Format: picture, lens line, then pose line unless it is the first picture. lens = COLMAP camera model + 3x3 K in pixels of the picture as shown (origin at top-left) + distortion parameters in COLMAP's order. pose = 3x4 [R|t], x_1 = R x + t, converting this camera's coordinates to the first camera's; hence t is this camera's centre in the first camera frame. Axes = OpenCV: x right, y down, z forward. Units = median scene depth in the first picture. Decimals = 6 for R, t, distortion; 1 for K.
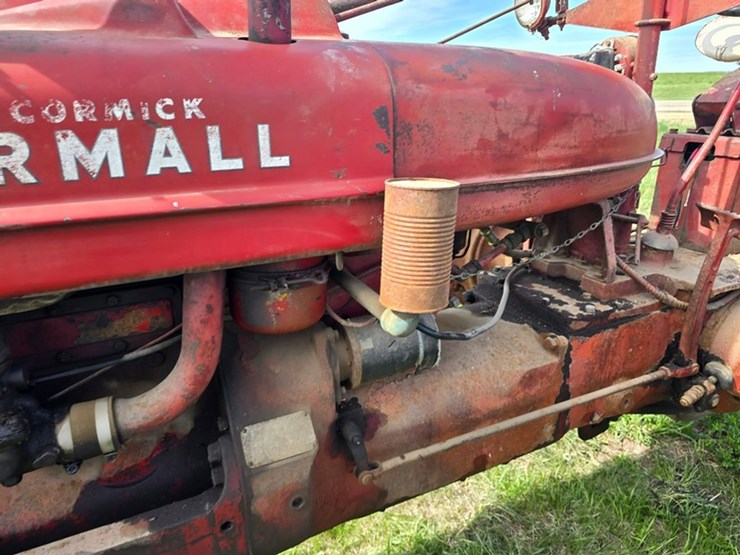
lens RADIAL K [[525.7, 0, 370.0], [0, 525.7, 277.5], [0, 0, 1]] dist [0.000895, -0.000308]
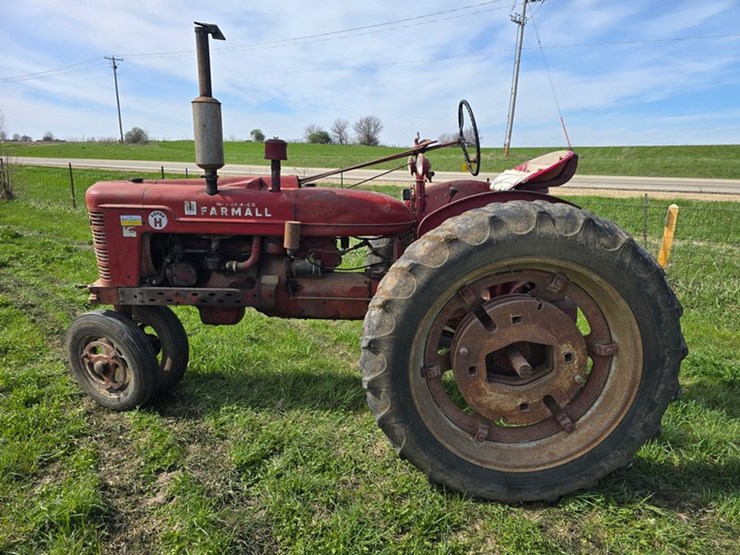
lens RADIAL K [[495.7, 0, 359.8], [0, 495.7, 286.6], [0, 0, 1]] dist [0.045634, -0.026968]
pose [[0.894072, 0.132013, -0.428027, 2.421146], [-0.169185, 0.984325, -0.049810, 0.481239], [0.414742, 0.116949, 0.902392, -2.540028]]
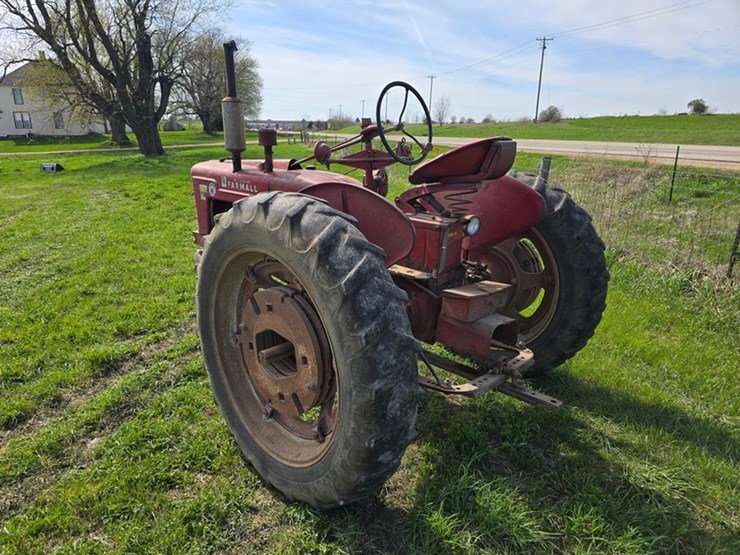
lens RADIAL K [[495.7, 0, 359.8], [0, 495.7, 286.6], [0, 0, 1]] dist [0.045634, -0.026968]
pose [[0.299911, 0.293443, -0.907714, 5.162449], [-0.325230, 0.925962, 0.191885, -0.622017], [0.896816, 0.237667, 0.373143, 0.139401]]
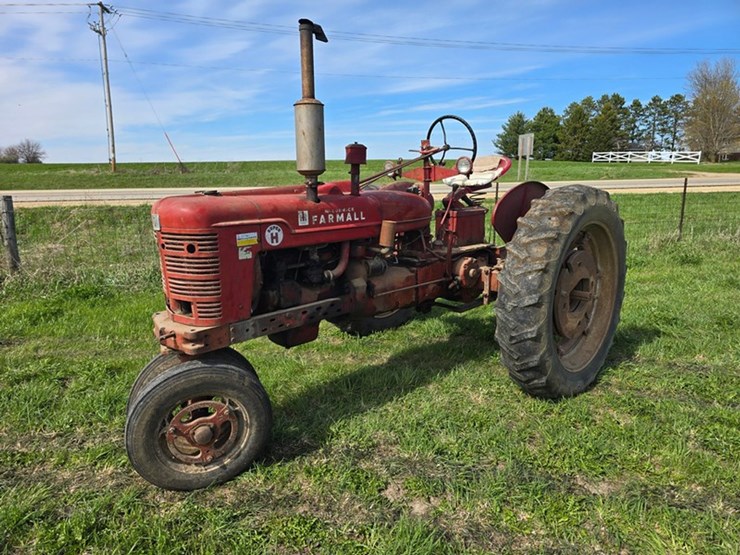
lens RADIAL K [[495.7, 0, 359.8], [0, 495.7, 286.6], [0, 0, 1]] dist [0.045634, -0.026968]
pose [[0.952221, -0.074309, 0.296233, -1.499969], [0.109001, 0.988758, -0.102350, 0.827085], [-0.285297, 0.129749, 0.949616, -3.122969]]
